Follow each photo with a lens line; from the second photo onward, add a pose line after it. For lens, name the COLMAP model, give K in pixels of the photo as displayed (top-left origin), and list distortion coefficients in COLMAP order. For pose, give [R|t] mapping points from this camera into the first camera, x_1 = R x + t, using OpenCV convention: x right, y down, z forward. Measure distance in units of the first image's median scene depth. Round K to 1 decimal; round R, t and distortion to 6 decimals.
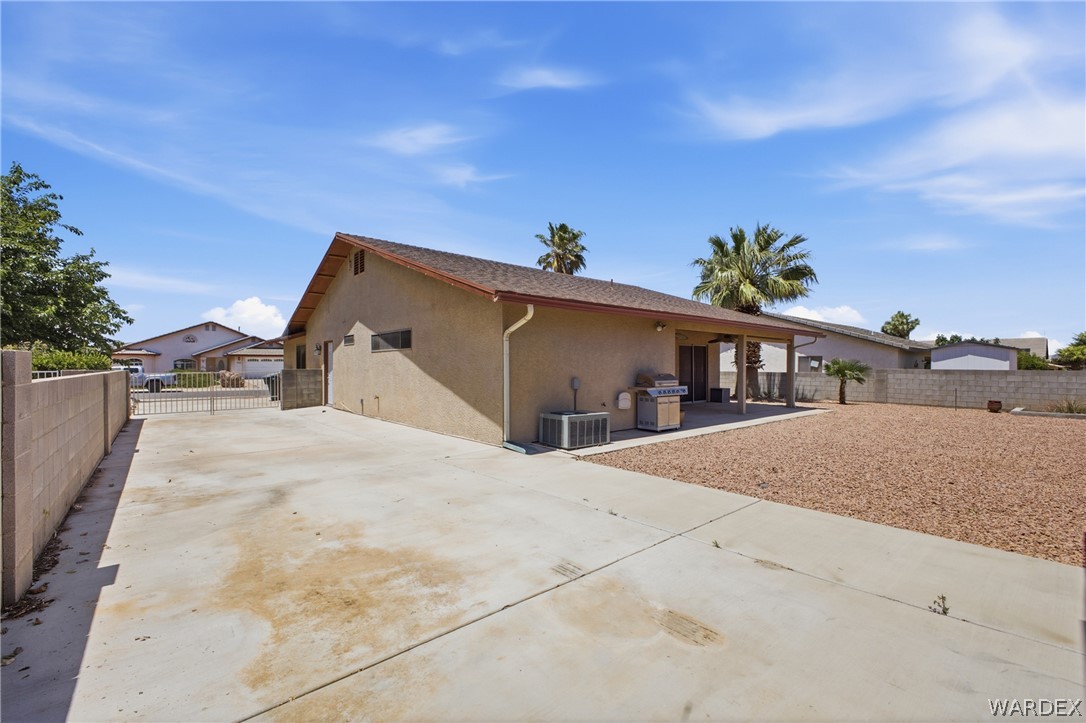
lens RADIAL K [[452.8, 0, 539.4], [0, 452.8, 367.9], [0, 0, 1]] dist [0.016181, -0.006017]
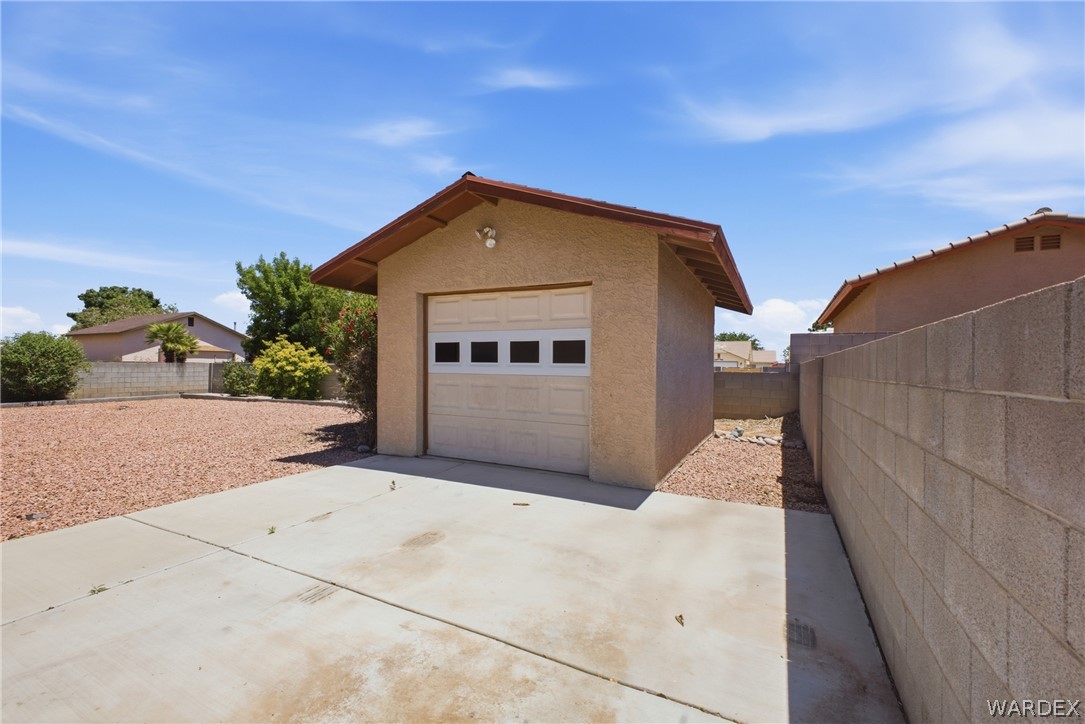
lens RADIAL K [[452.4, 0, 538.5], [0, 452.4, 362.6], [0, 0, 1]] dist [0.016181, -0.006017]
pose [[-0.376108, 0.002916, 0.926571, -0.994119], [-0.005483, 0.999971, -0.005373, 0.014184], [-0.926560, -0.007101, -0.376081, 1.051562]]
